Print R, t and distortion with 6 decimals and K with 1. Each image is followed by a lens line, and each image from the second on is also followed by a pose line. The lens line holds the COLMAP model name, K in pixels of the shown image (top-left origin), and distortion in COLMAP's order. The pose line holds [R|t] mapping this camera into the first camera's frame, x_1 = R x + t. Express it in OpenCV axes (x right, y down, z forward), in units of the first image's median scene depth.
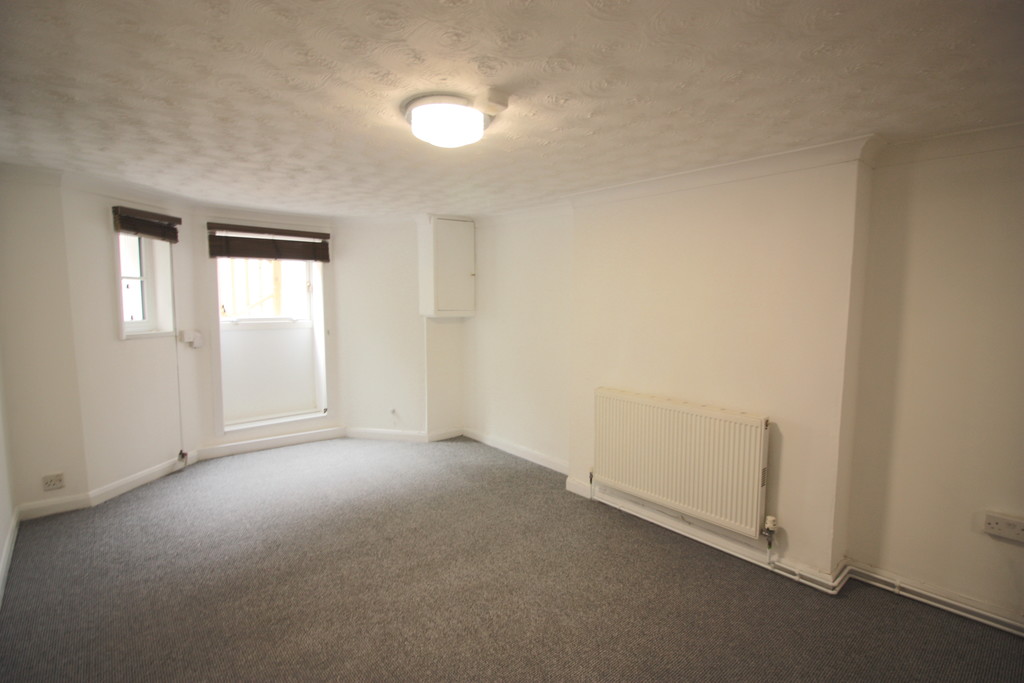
lens RADIAL K [[482.2, 0, 512.2], [0, 482.2, 345.4], [0, 0, 1]] dist [0.000440, -0.000248]
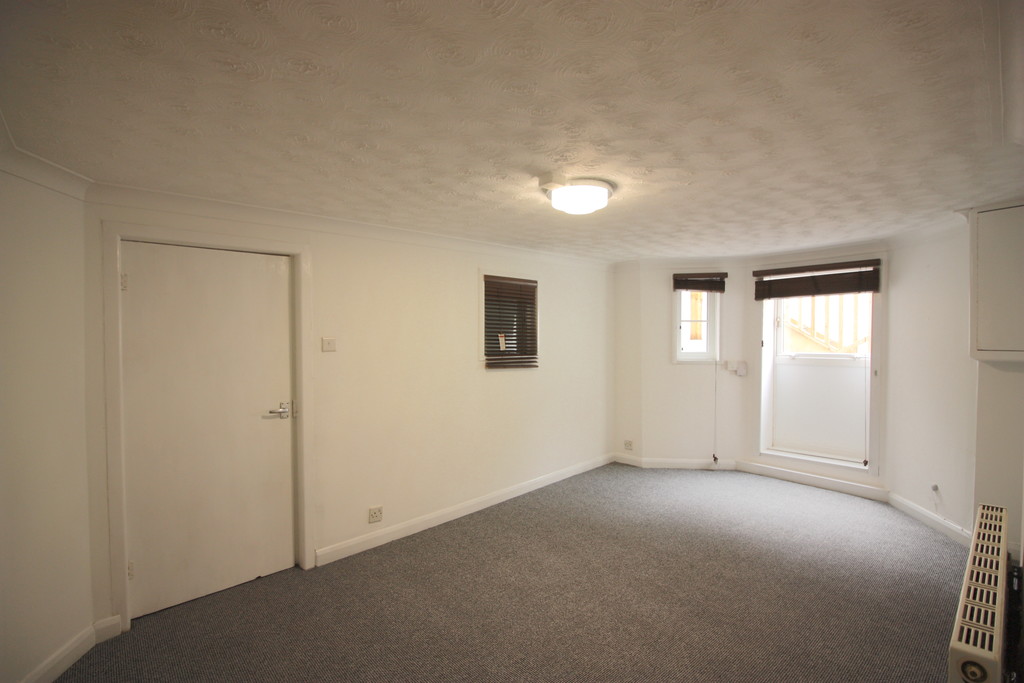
lens RADIAL K [[482.2, 0, 512.6], [0, 482.2, 338.8], [0, 0, 1]] dist [0.000440, -0.000248]
pose [[0.031140, -0.003866, -0.999508, 0.533299], [-0.091455, 0.995787, -0.006701, -0.026723], [0.995322, 0.091618, 0.030655, 0.383137]]
